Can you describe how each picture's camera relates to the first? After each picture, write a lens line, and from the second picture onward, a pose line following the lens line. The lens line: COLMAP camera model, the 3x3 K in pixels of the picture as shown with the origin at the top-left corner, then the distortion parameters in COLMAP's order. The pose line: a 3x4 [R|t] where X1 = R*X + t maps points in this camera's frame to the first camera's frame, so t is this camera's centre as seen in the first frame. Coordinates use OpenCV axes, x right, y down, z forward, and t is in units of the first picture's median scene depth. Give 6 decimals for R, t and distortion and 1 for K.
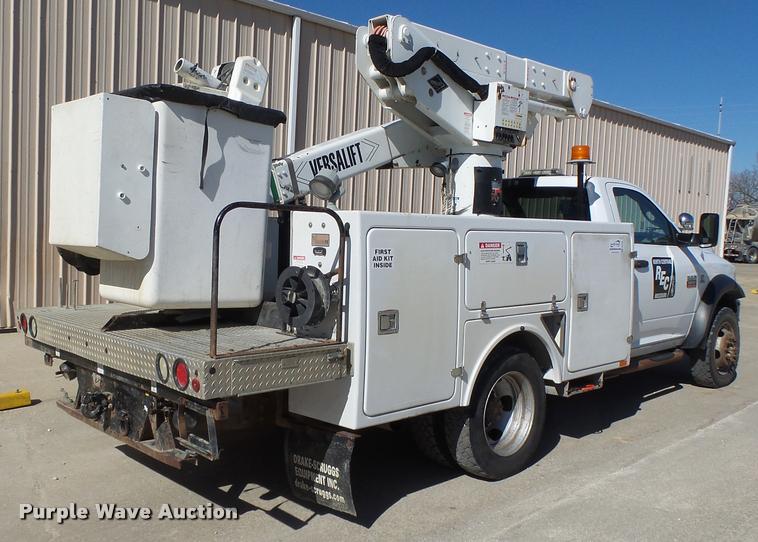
lens RADIAL K [[723.6, 0, 371.5], [0, 723.6, 272.6], [0, 0, 1]] dist [-0.008112, 0.000000]
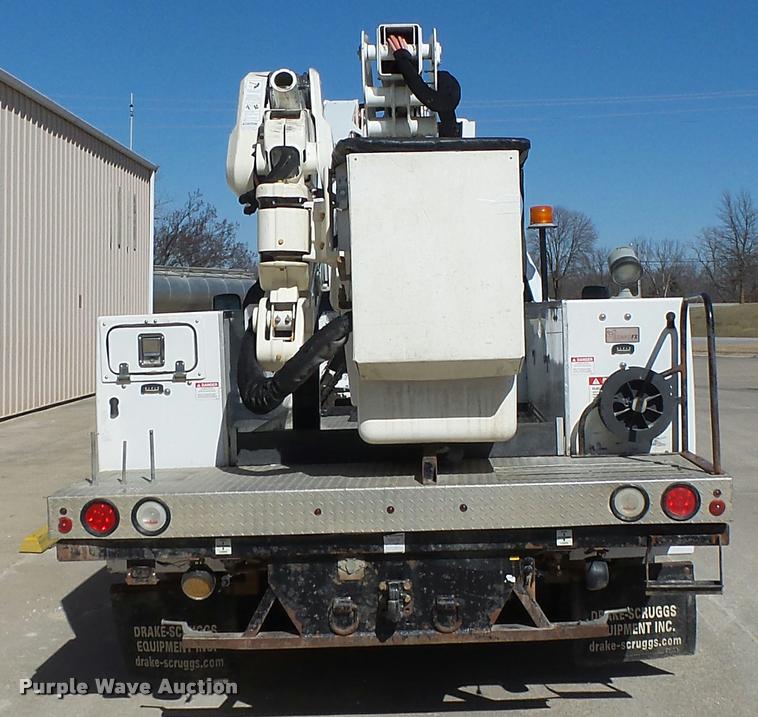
lens RADIAL K [[1385.8, 0, 379.3], [0, 1385.8, 358.1], [0, 0, 1]] dist [-0.084847, 0.000000]
pose [[0.697517, -0.058369, 0.714187, -0.911899], [0.073829, 0.997227, 0.009396, -0.036002], [-0.712755, 0.046174, 0.699891, 0.073639]]
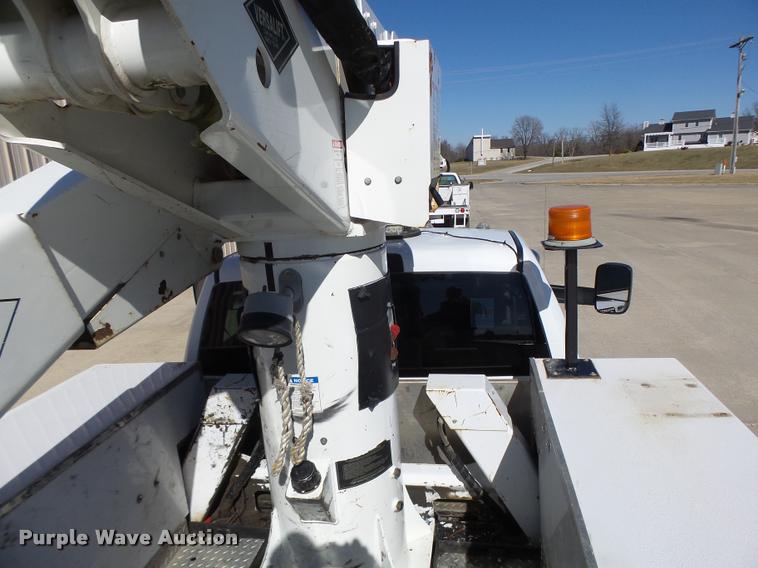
lens RADIAL K [[522.7, 0, 380.2], [0, 522.7, 291.6], [0, 0, 1]] dist [-0.014723, 0.011417]
pose [[0.783978, -0.213165, 0.583043, 0.003706], [0.112377, 0.972412, 0.204415, -0.200862], [-0.610532, -0.094736, 0.786305, 0.805762]]
